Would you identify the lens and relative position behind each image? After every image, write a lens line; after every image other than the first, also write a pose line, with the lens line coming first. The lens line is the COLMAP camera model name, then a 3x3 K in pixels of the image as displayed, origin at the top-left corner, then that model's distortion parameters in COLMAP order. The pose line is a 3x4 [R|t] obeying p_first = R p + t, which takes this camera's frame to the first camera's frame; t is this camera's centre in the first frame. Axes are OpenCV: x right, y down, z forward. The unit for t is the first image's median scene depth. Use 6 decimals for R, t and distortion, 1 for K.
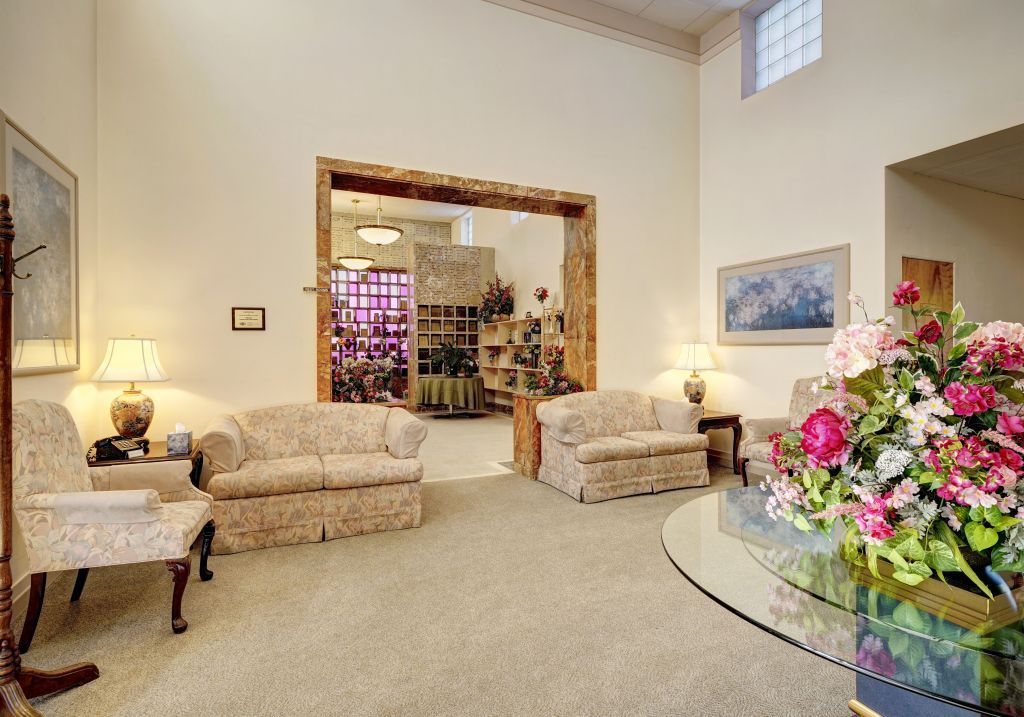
lens RADIAL K [[544.4, 0, 549.7], [0, 544.4, 352.9], [0, 0, 1]] dist [-0.001033, 0.000429]
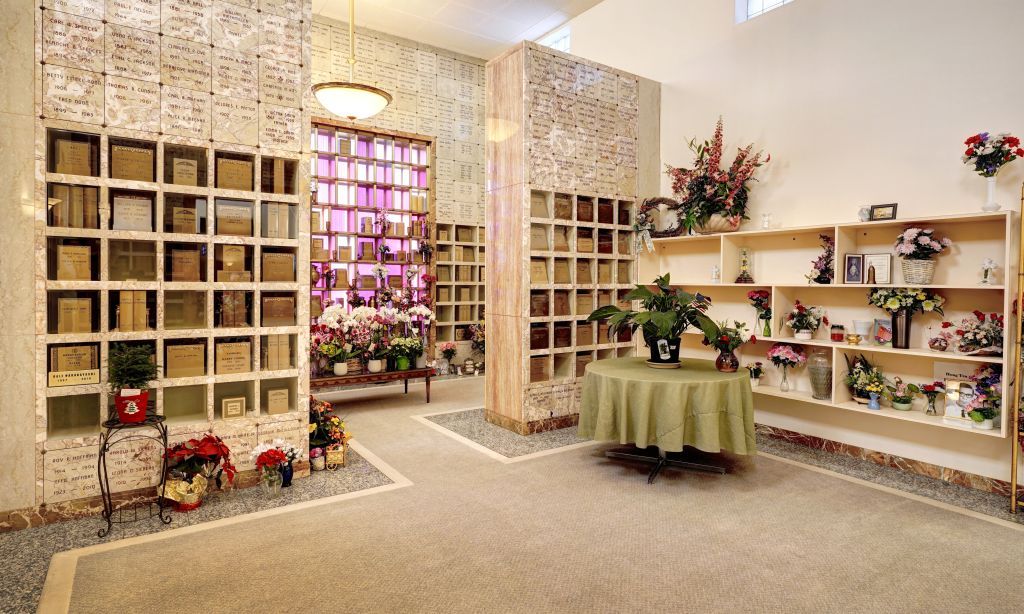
lens RADIAL K [[560.4, 0, 536.5], [0, 560.4, 290.0], [0, 0, 1]] dist [0.001994, -0.000466]
pose [[0.986510, 0.007227, 0.163543, -0.567230], [-0.008926, 0.999914, 0.009660, -0.022702], [-0.163459, -0.010990, 0.986489, 1.018714]]
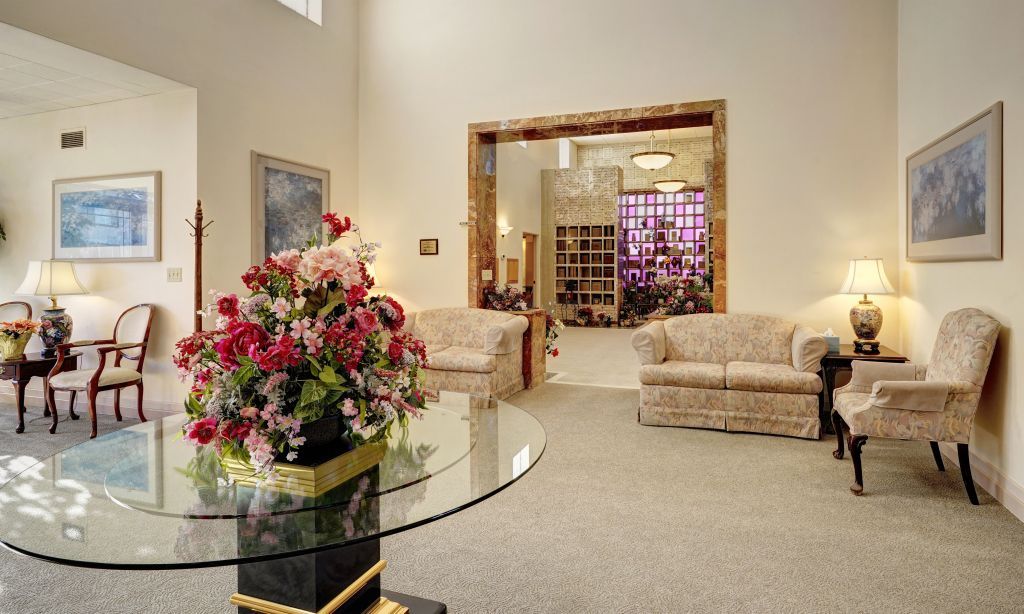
lens RADIAL K [[552.5, 0, 536.8], [0, 552.5, 267.7], [0, 0, 1]] dist [-0.000462, -0.000058]
pose [[0.705071, -0.000590, -0.709137, 0.462123], [-0.002794, 0.999990, -0.003610, -0.002149], [0.709131, 0.004527, 0.705062, 0.114335]]
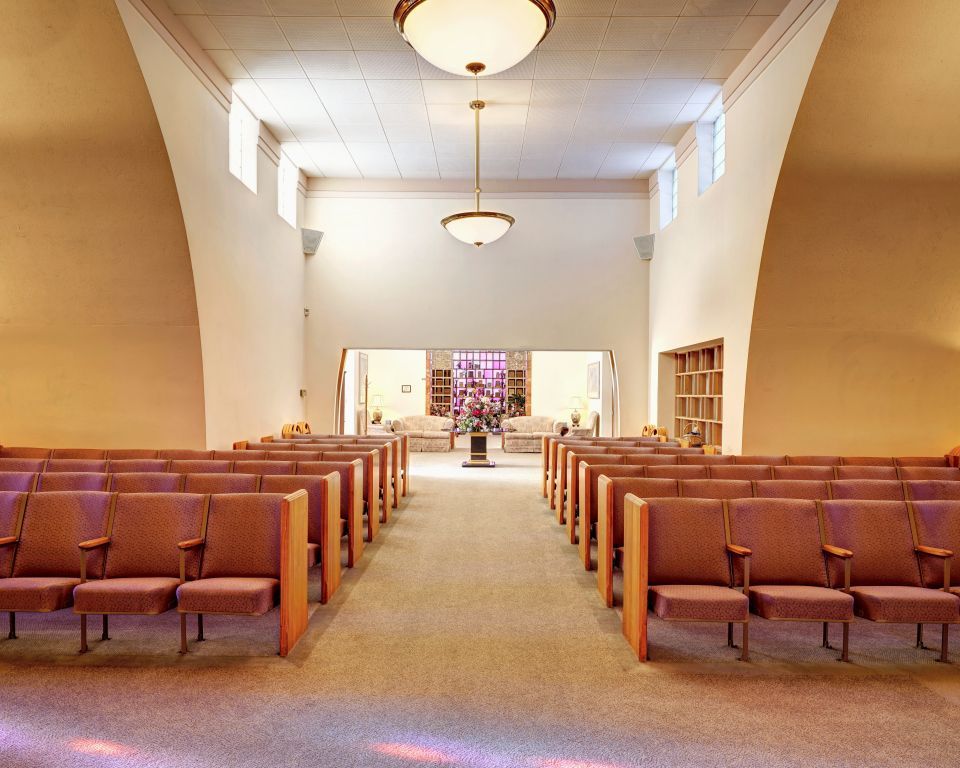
lens RADIAL K [[691.4, 0, 480.0], [0, 691.4, 384.0], [0, 0, 1]] dist [-0.000009, -0.000019]
pose [[0.895080, 0.003261, -0.445893, 1.132082], [-0.011898, 0.999792, -0.016573, -0.018651], [0.445747, 0.020140, 0.894933, -1.684819]]
